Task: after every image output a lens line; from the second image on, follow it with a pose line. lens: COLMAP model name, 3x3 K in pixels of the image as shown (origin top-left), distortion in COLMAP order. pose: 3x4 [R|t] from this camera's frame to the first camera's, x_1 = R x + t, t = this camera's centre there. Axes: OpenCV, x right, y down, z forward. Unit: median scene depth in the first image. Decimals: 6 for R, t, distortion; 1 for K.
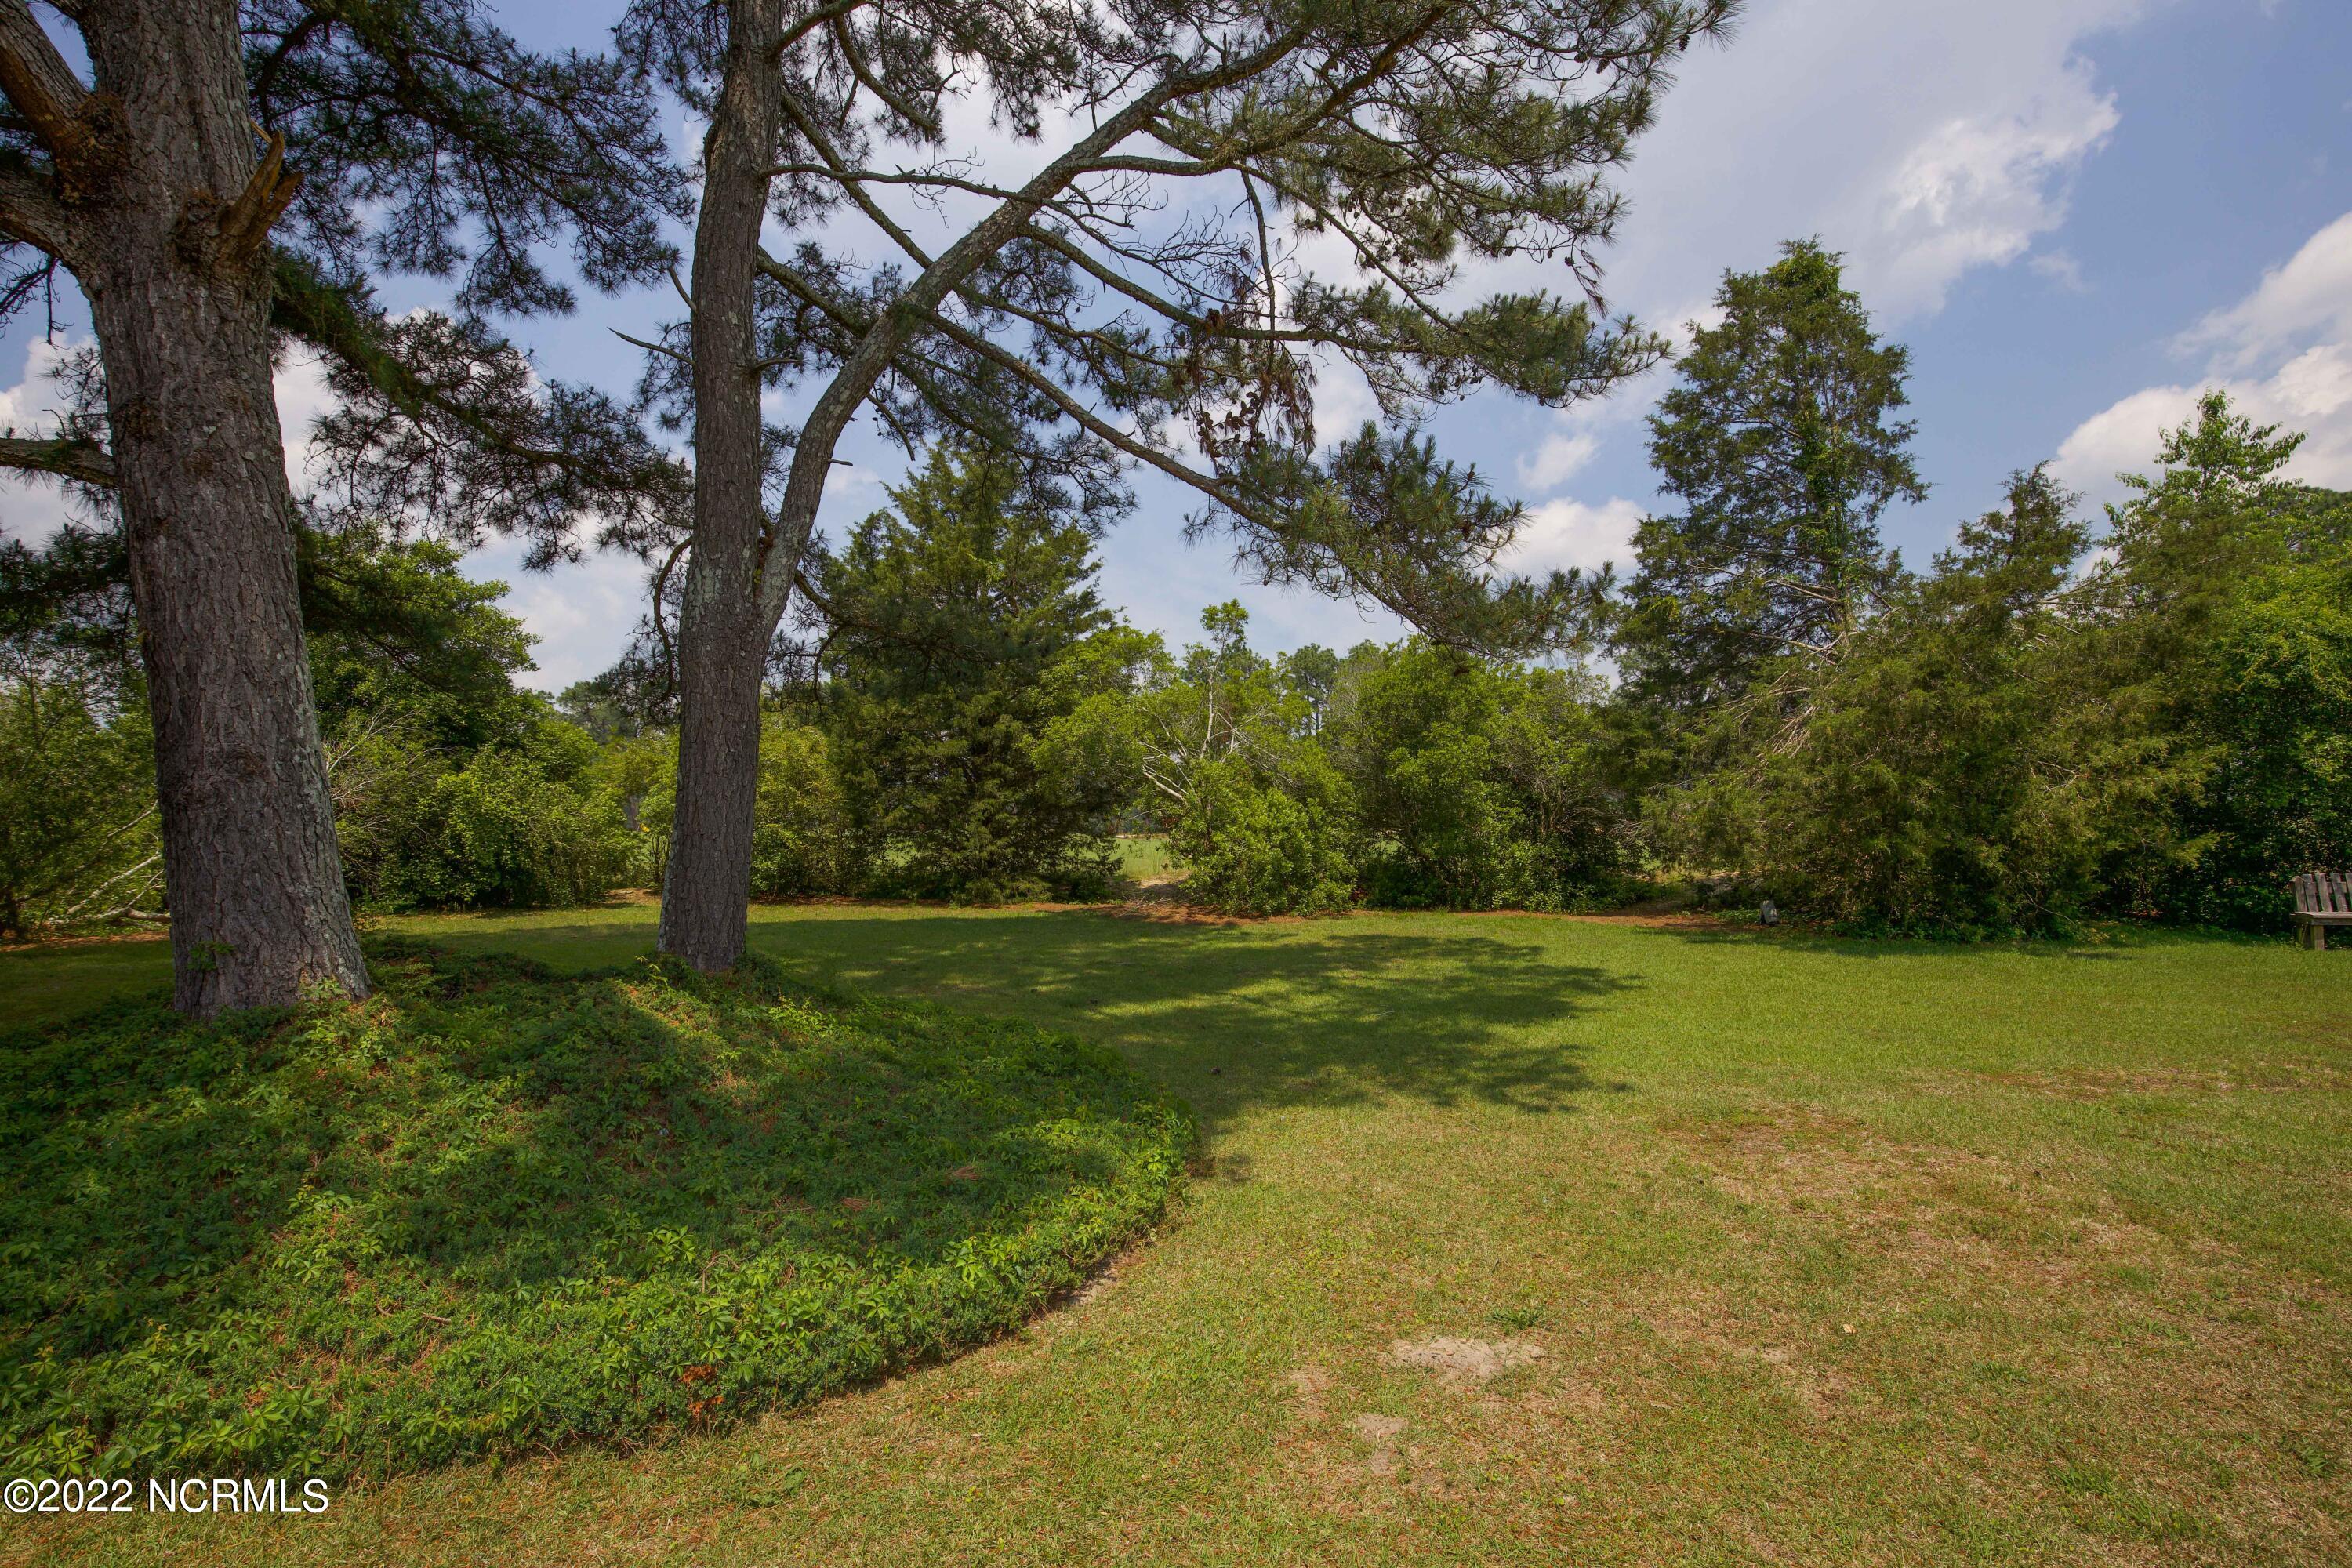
lens RADIAL K [[1074.4, 0, 1166.2], [0, 1074.4, 777.7], [0, 0, 1]] dist [-0.044813, 0.011732]
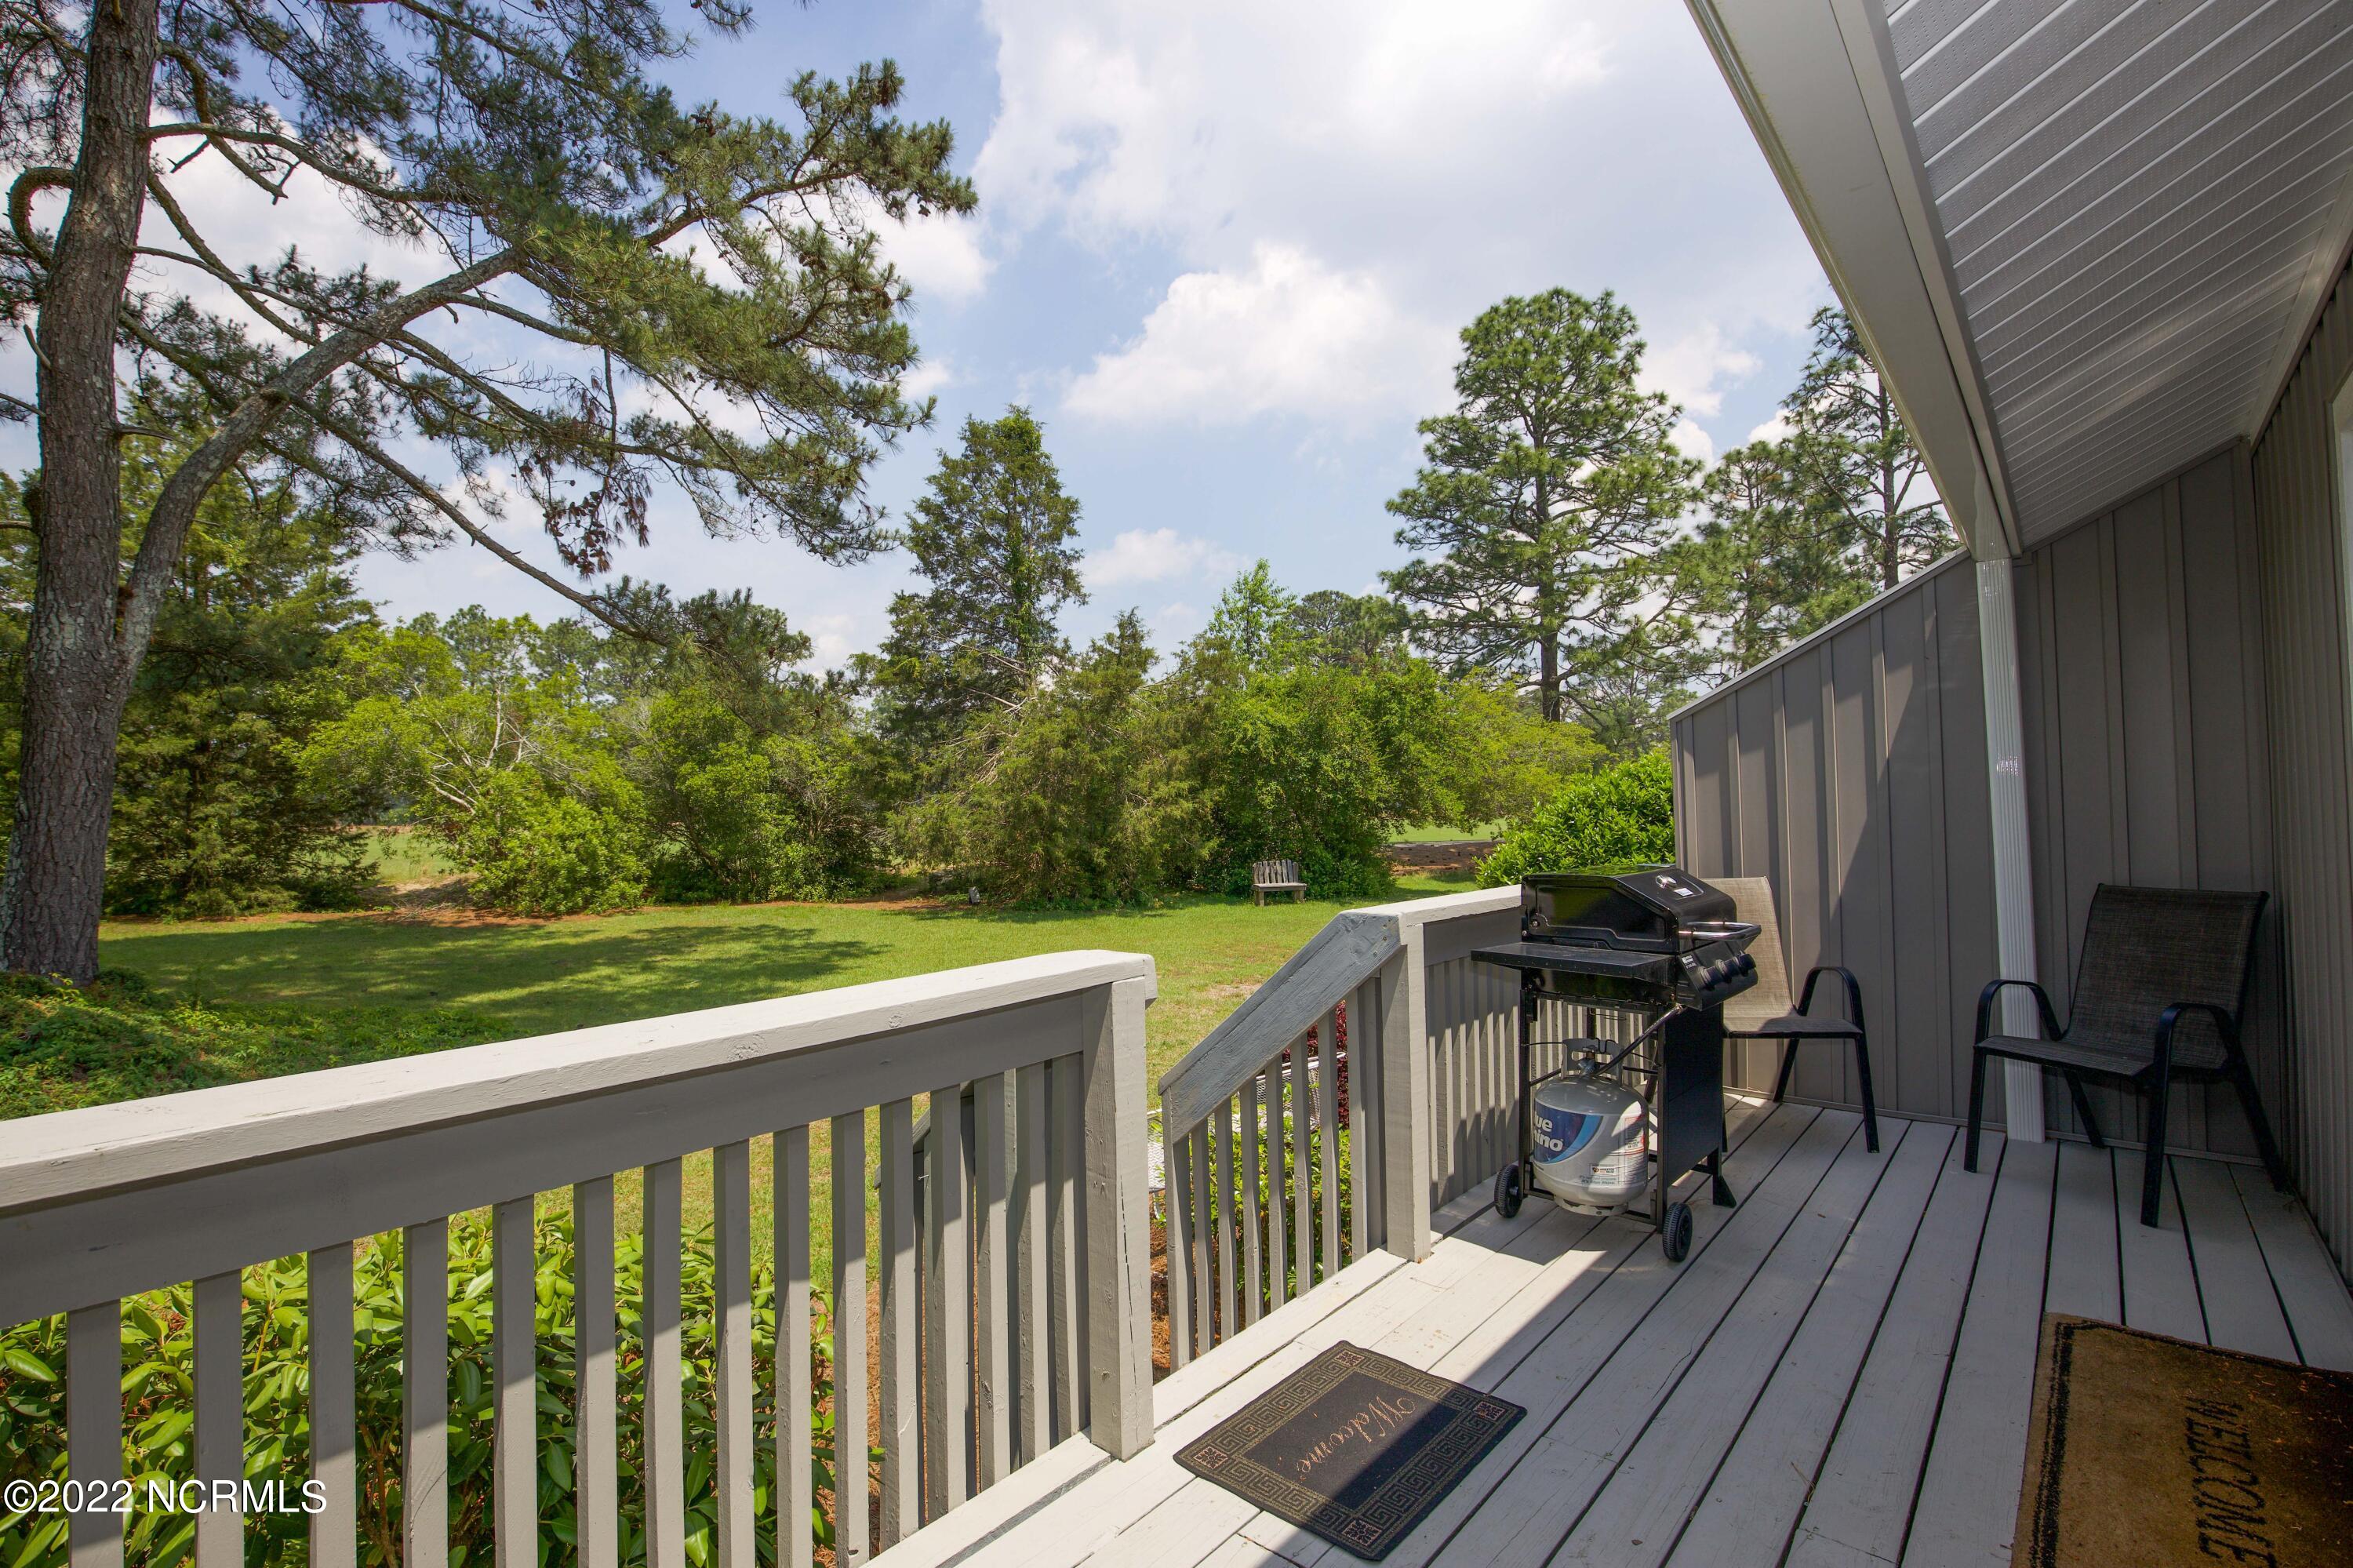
lens RADIAL K [[1074.9, 0, 1166.7], [0, 1074.9, 777.7], [0, 0, 1]] dist [-0.044813, 0.011732]
pose [[0.789512, 0.025340, 0.613211, -0.085231], [-0.031157, 0.999514, -0.001187, -0.029562], [-0.612943, -0.018169, 0.789918, -0.231375]]
